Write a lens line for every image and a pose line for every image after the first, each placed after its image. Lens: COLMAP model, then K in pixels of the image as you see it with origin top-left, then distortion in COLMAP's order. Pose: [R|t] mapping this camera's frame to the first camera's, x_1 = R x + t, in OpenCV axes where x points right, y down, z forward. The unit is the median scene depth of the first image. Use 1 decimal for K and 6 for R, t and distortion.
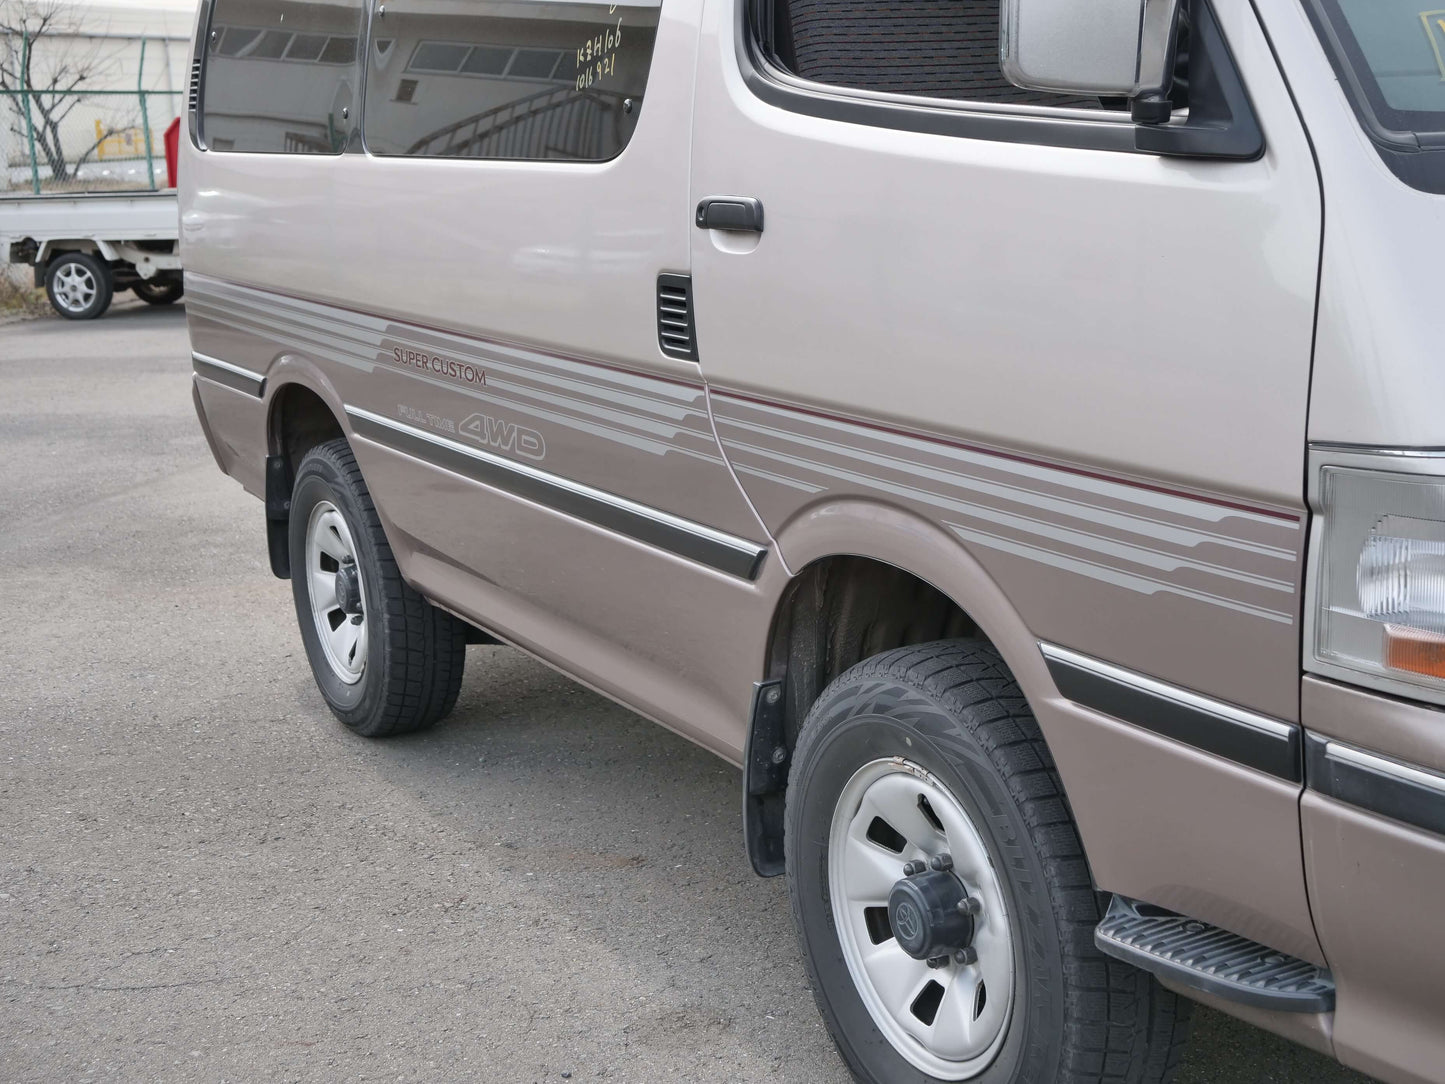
lens RADIAL K [[2075.9, 0, 722.5], [0, 2075.9, 542.0], [0, 0, 1]] dist [-0.002839, 0.047486]
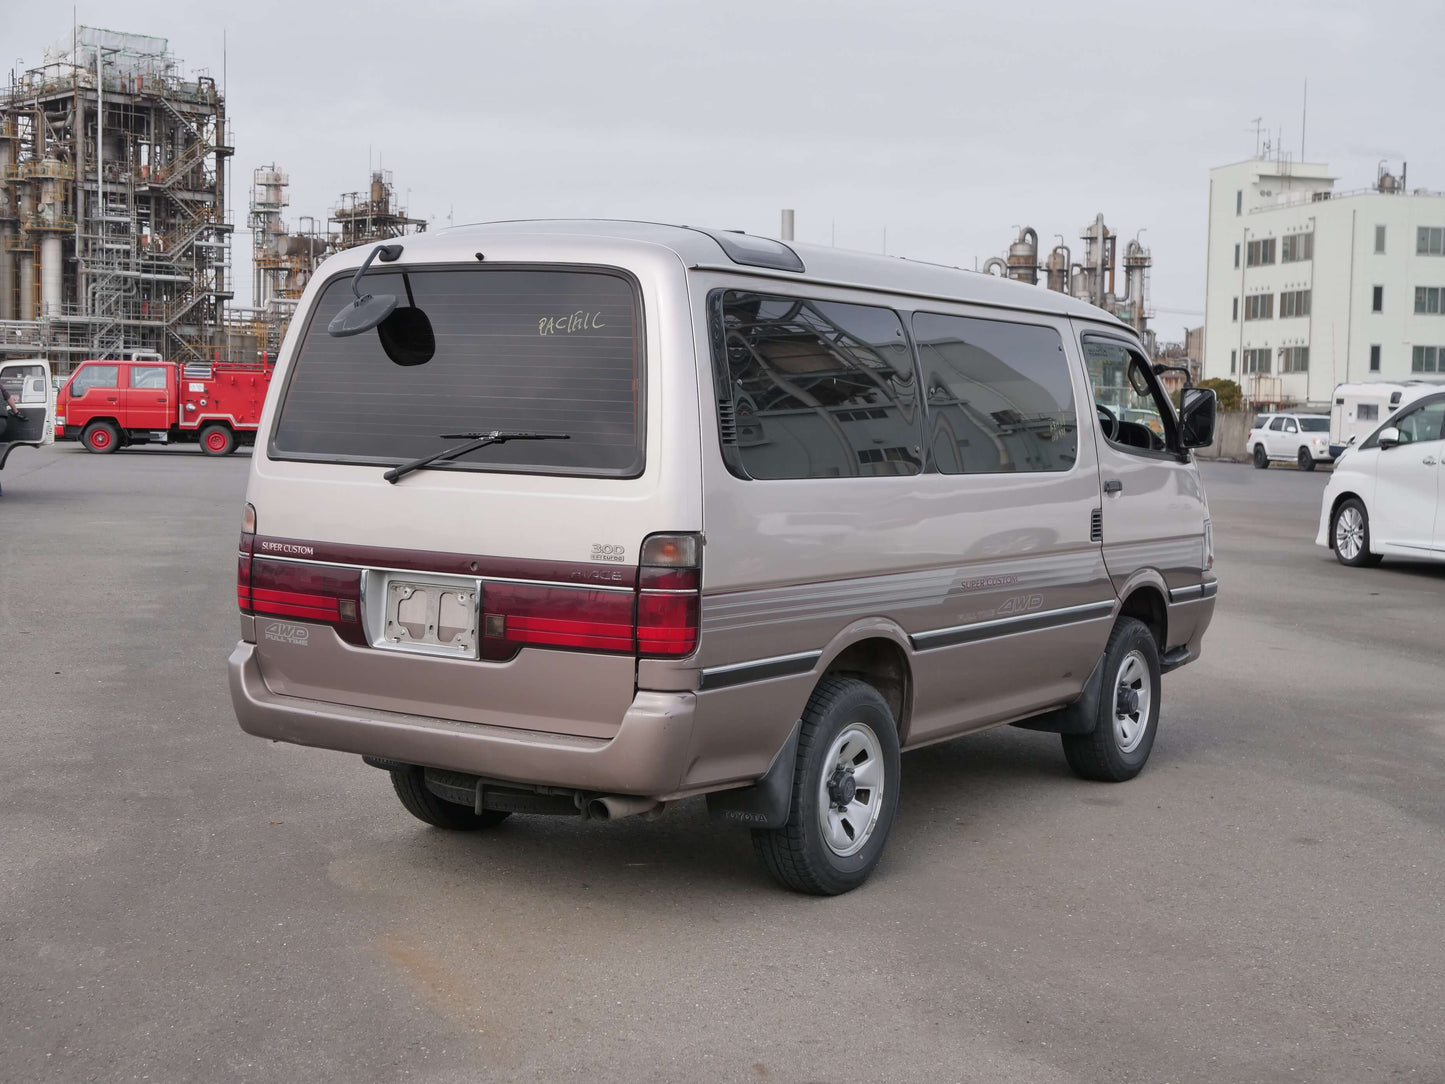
lens RADIAL K [[2075.9, 0, 722.5], [0, 2075.9, 542.0], [0, 0, 1]] dist [-0.002839, 0.047486]
pose [[-0.502332, -0.031195, 0.864112, -2.562535], [0.173613, 0.975359, 0.136136, -0.655987], [-0.847067, 0.218406, -0.484538, 3.294686]]
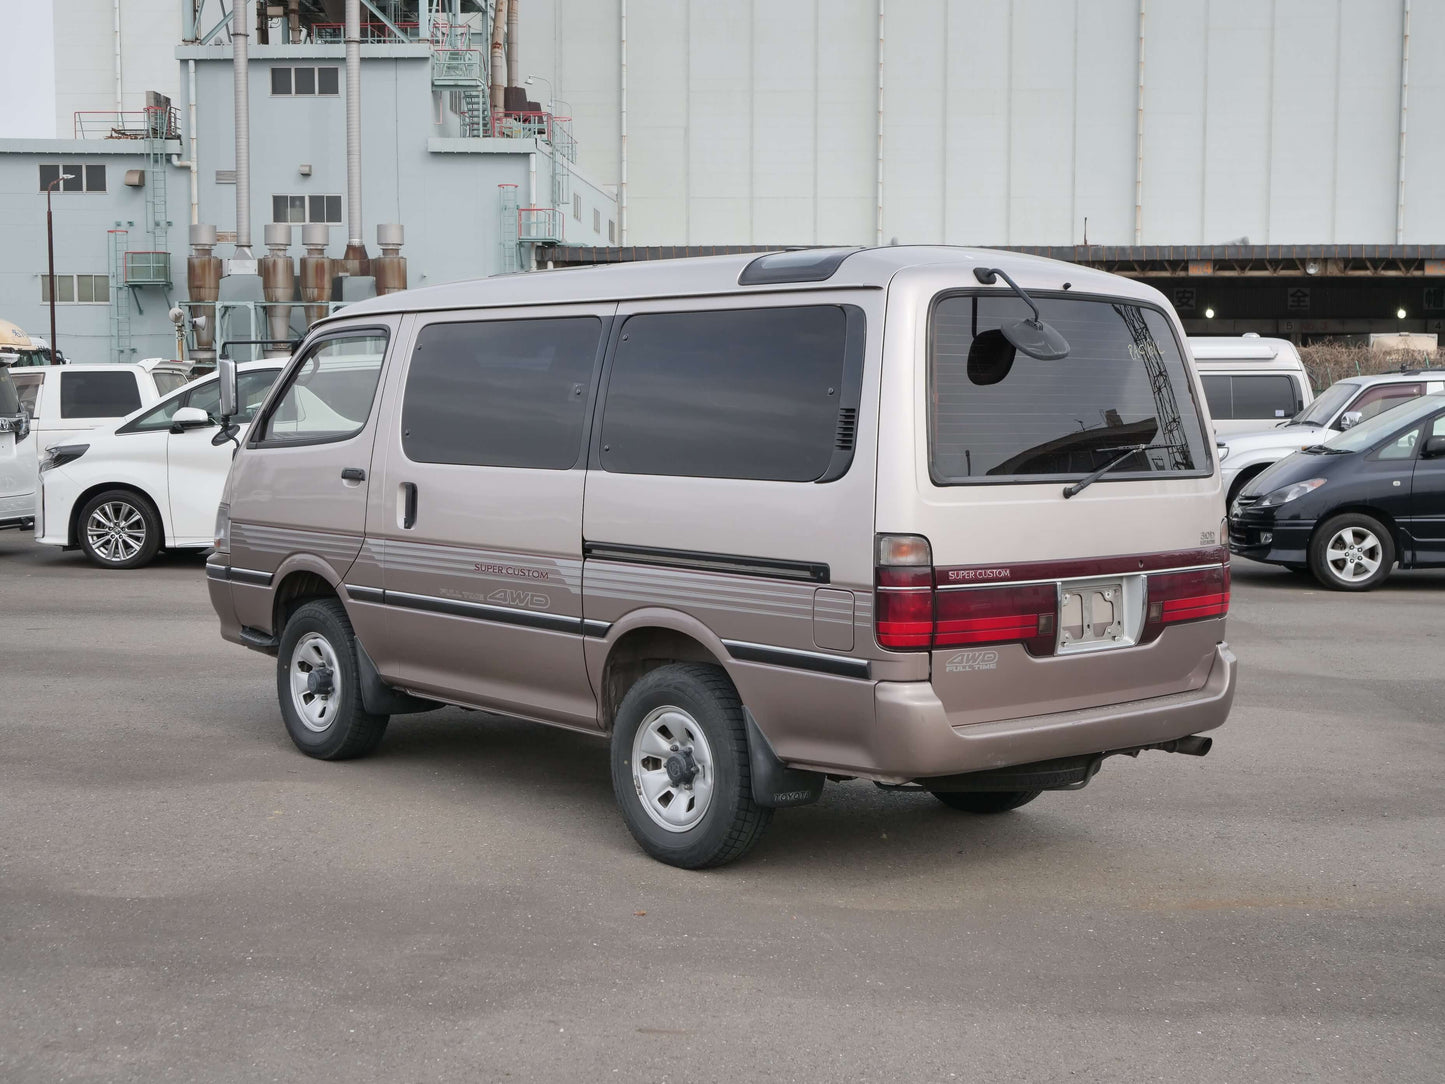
lens RADIAL K [[2013.2, 0, 722.5], [0, 2013.2, 542.0], [0, 0, 1]] dist [-0.002018, 0.025186]
pose [[-0.976496, 0.054556, -0.208514, 0.742088], [-0.009608, 0.955454, 0.294985, -1.151026], [0.215319, 0.290055, -0.932473, 4.717315]]
